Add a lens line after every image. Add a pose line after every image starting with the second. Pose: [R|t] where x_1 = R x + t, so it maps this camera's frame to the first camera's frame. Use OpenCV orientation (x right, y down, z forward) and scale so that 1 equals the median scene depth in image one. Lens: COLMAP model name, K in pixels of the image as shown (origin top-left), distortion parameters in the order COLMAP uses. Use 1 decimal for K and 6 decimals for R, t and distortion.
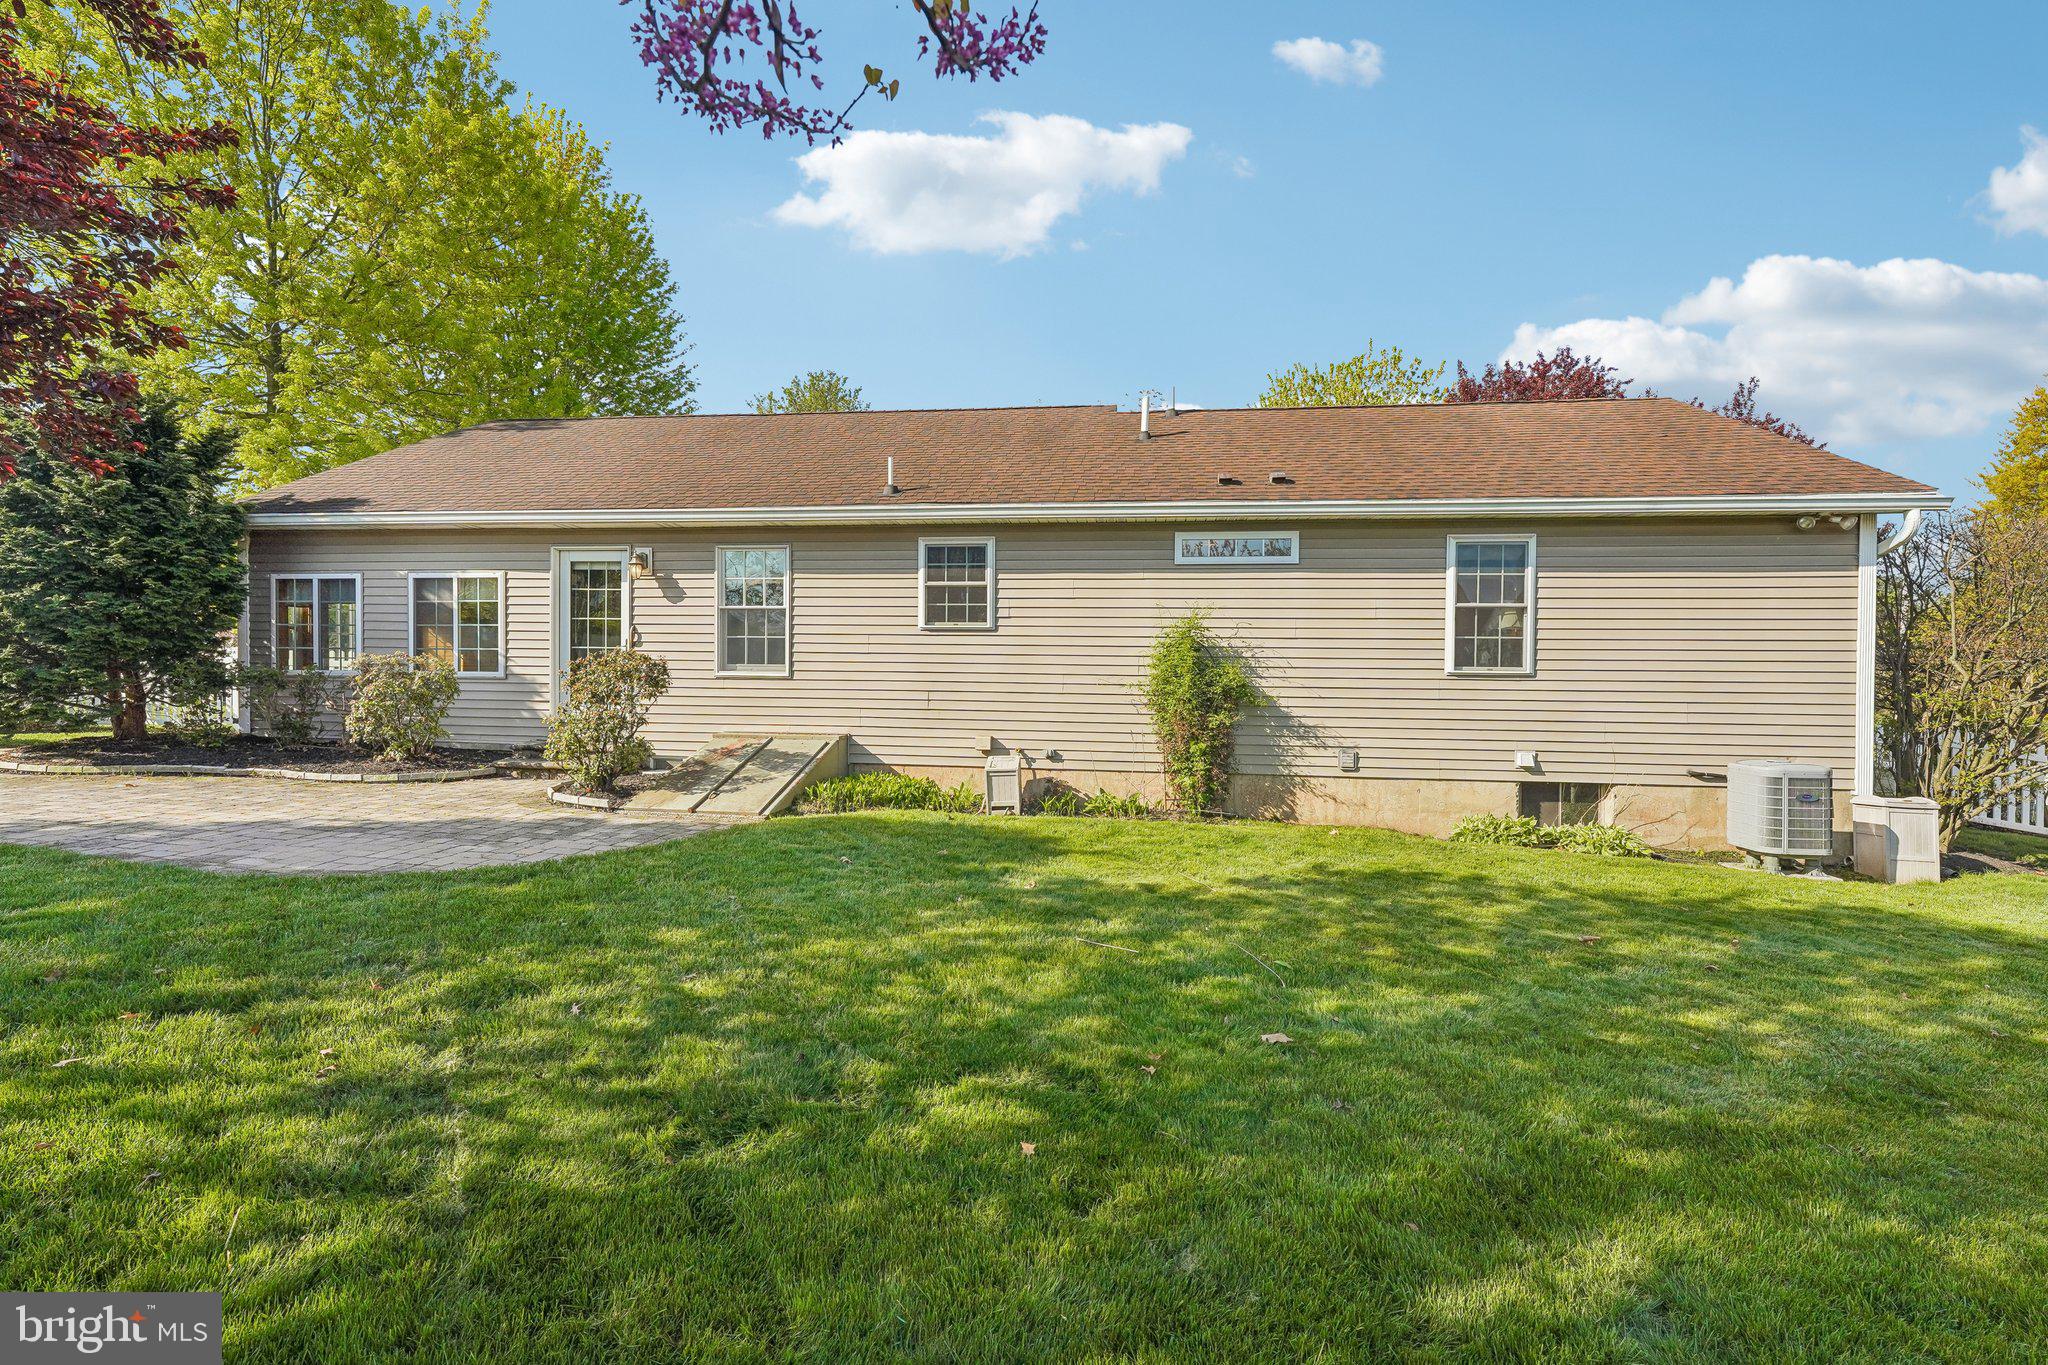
lens RADIAL K [[884.4, 0, 1022.7], [0, 884.4, 676.6], [0, 0, 1]] dist [-0.002132, -0.000222]
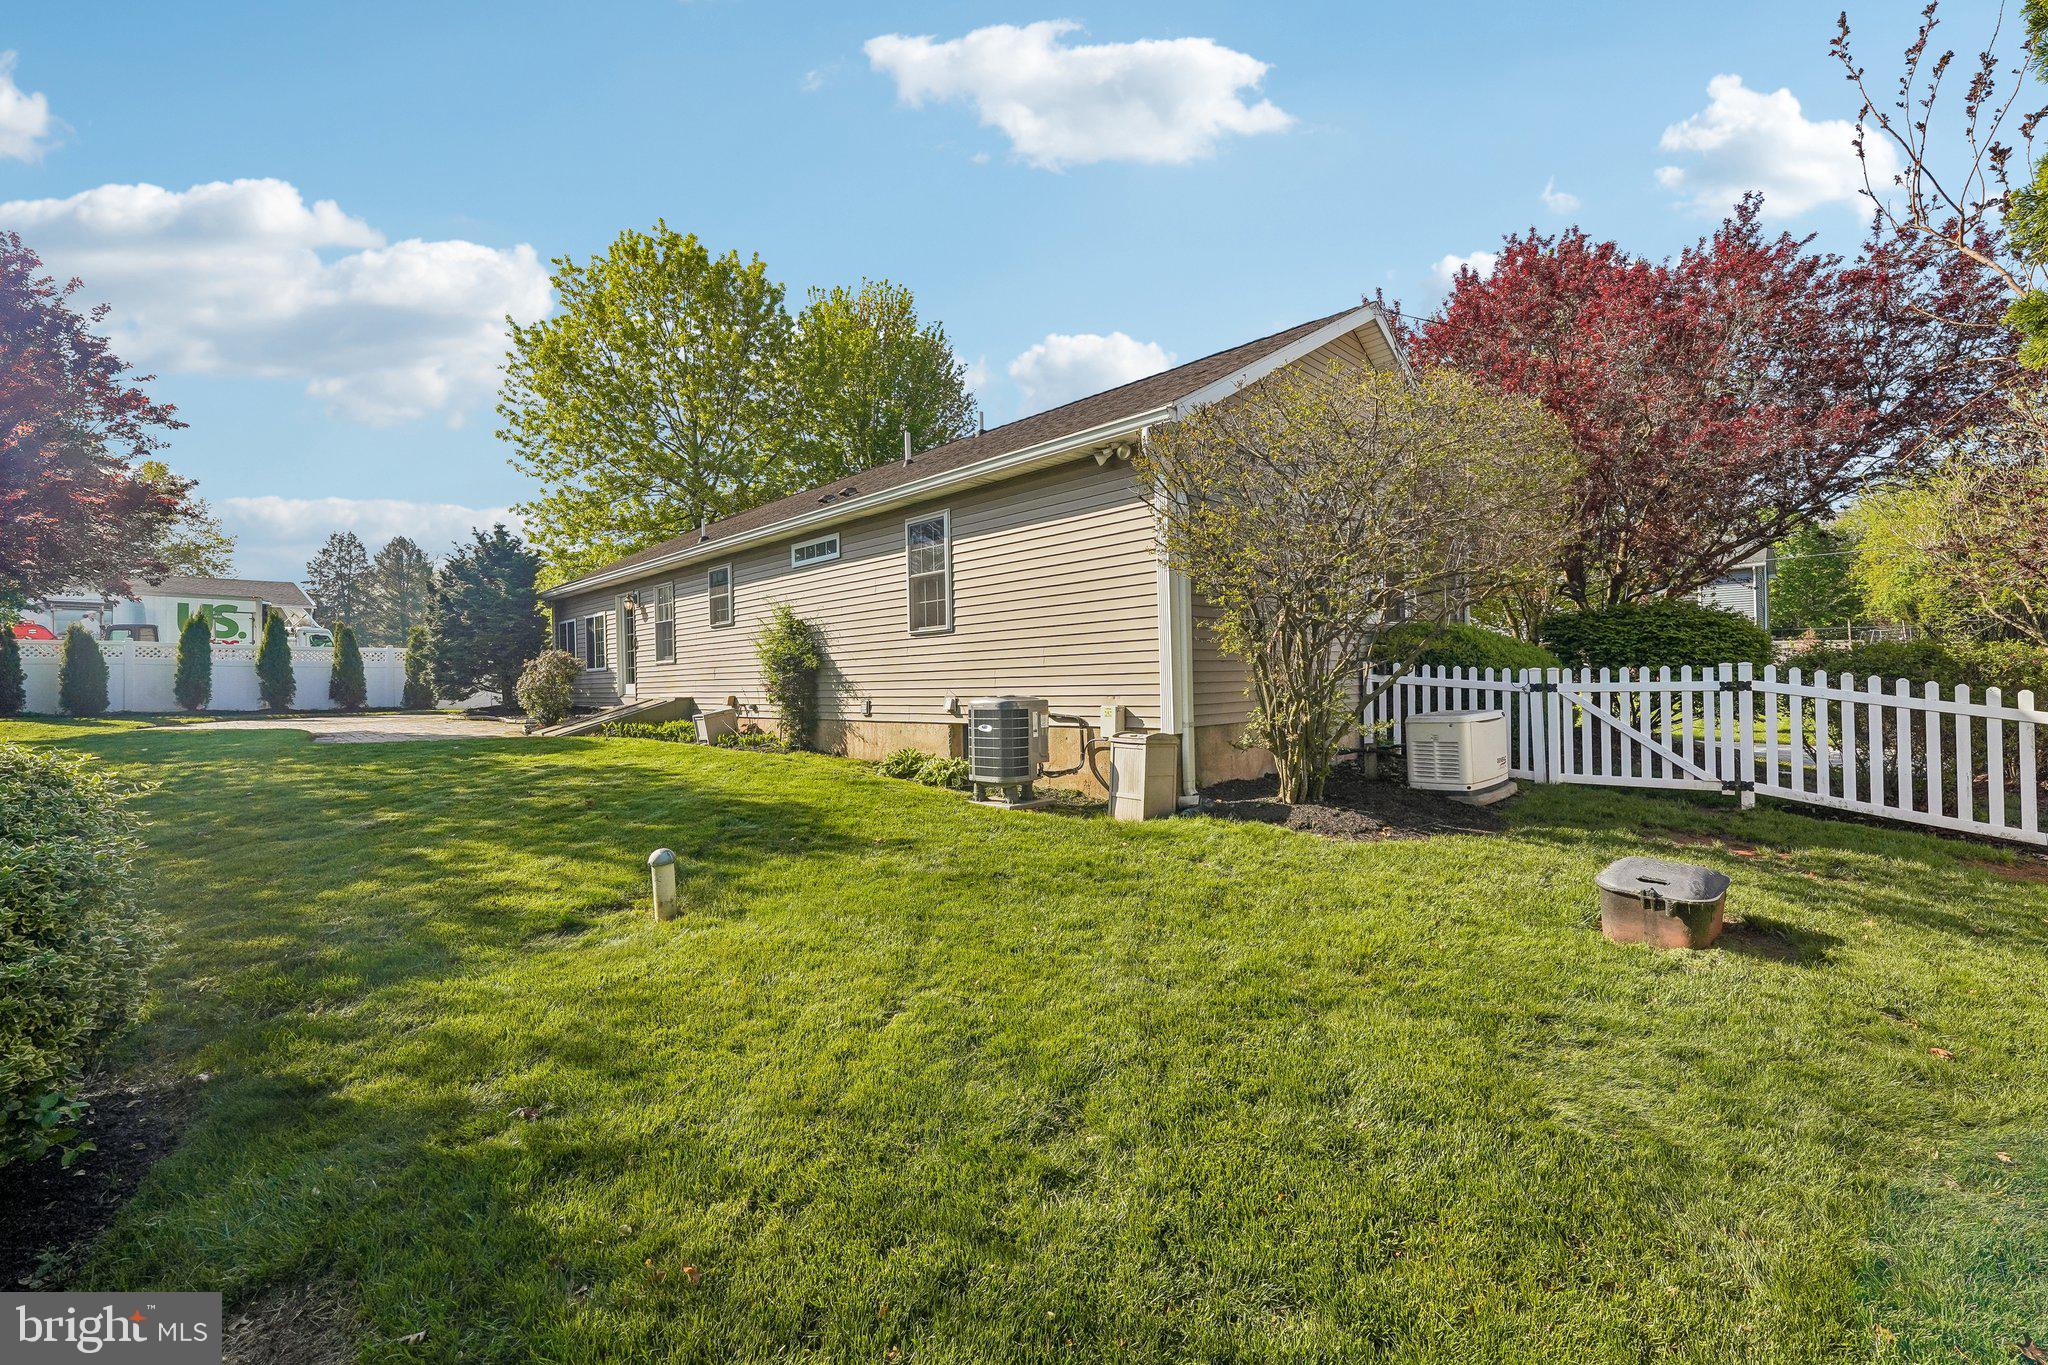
lens RADIAL K [[827.1, 0, 1031.2], [0, 827.1, 687.9], [0, 0, 1]] dist [-0.004145, -0.000204]
pose [[0.795841, -0.022600, -0.605084, 1.255410], [0.011075, 0.999679, -0.022772, 0.094588], [0.605404, 0.011422, 0.795836, 0.202170]]
